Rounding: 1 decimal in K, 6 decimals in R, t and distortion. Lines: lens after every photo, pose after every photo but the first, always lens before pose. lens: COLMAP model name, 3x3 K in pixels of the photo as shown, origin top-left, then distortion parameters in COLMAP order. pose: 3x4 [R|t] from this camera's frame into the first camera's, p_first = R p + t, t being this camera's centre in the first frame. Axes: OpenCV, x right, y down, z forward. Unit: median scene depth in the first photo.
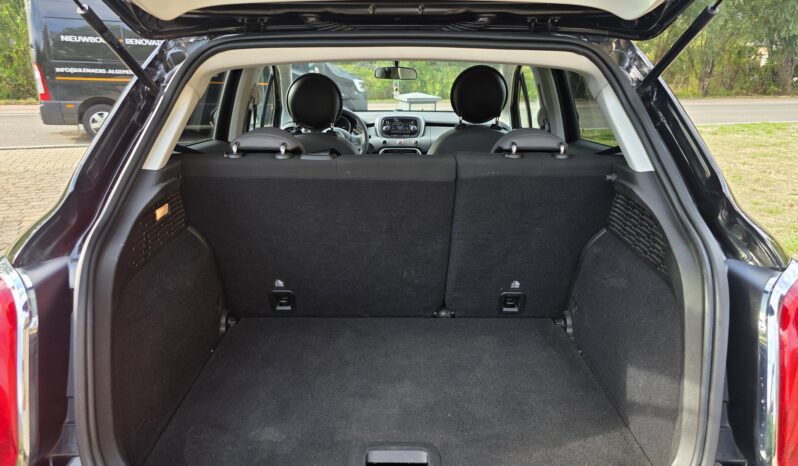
lens RADIAL K [[542.2, 0, 400.2], [0, 542.2, 240.1], [0, 0, 1]] dist [0.050608, -0.045976]
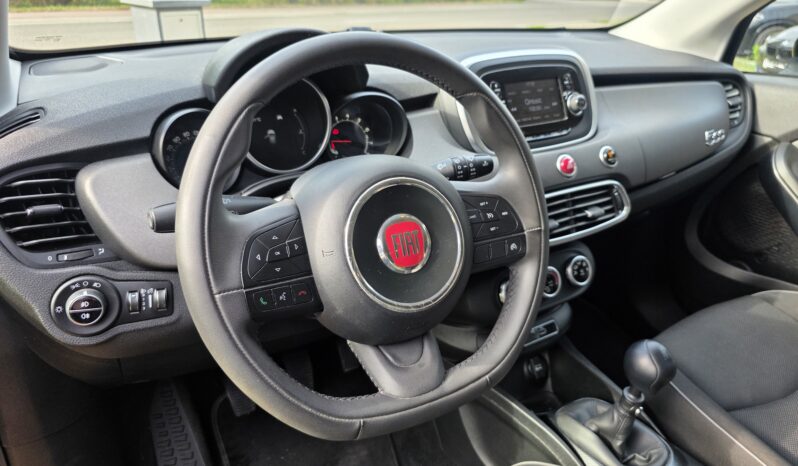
lens RADIAL K [[542.2, 0, 400.2], [0, 542.2, 240.1], [0, 0, 1]] dist [0.050608, -0.045976]
pose [[0.847920, -0.223882, 0.480530, -0.192507], [0.149752, 0.970685, 0.188003, -0.203415], [-0.508534, -0.087451, 0.856590, 0.807269]]
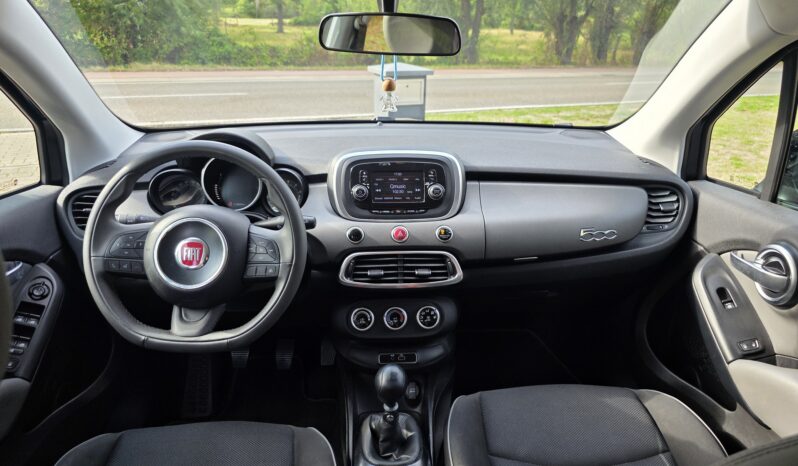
lens RADIAL K [[542.2, 0, 400.6], [0, 542.2, 239.7], [0, 0, 1]] dist [0.050608, -0.045976]
pose [[0.998598, -0.024777, 0.046769, -0.016031], [0.021988, 0.998001, 0.059243, -0.195180], [-0.048143, -0.058131, 0.997147, 0.640535]]
